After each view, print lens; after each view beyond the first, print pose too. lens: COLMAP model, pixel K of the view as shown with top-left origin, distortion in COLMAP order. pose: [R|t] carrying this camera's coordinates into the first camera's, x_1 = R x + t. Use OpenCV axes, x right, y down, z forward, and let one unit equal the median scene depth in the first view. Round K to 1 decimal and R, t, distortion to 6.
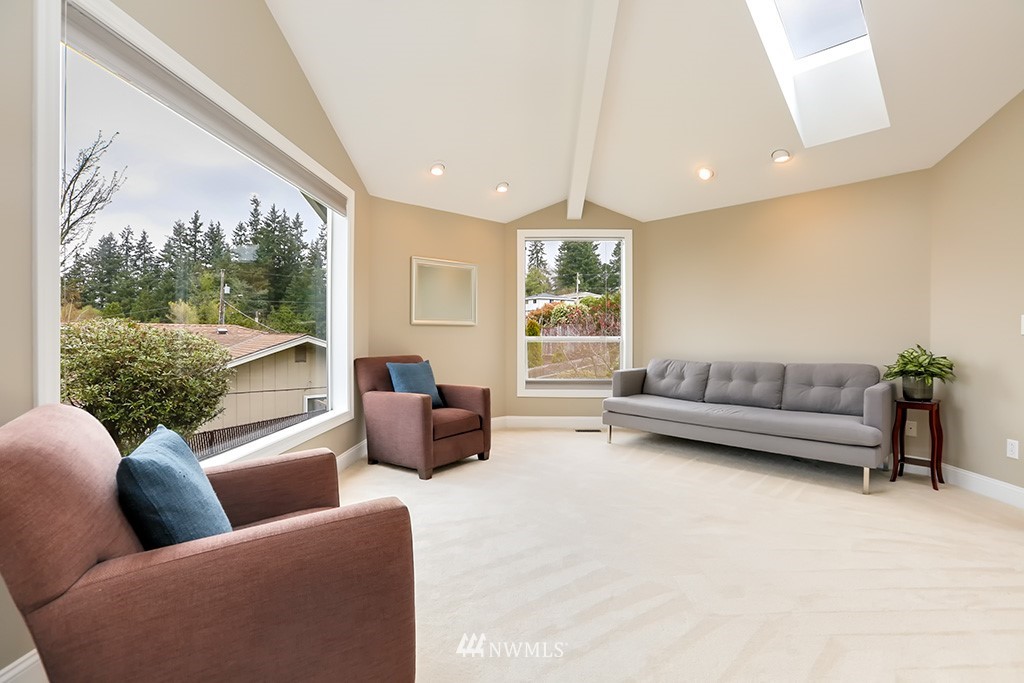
lens RADIAL K [[464.9, 0, 515.4], [0, 464.9, 333.0], [0, 0, 1]] dist [-0.003803, -0.000360]
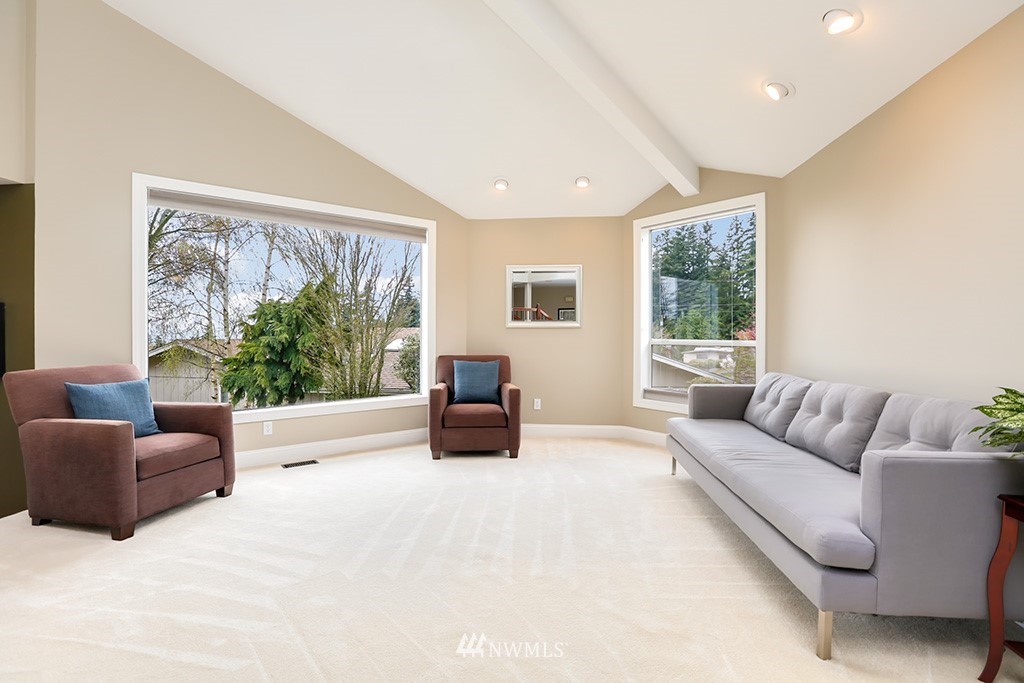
lens RADIAL K [[464.9, 0, 514.5], [0, 464.9, 343.8], [0, 0, 1]] dist [-0.003803, -0.000360]
pose [[0.669110, 0.019173, -0.742916, 0.524720], [-0.005479, 0.999767, 0.020866, -0.001567], [0.743143, -0.009891, 0.669059, 0.232114]]
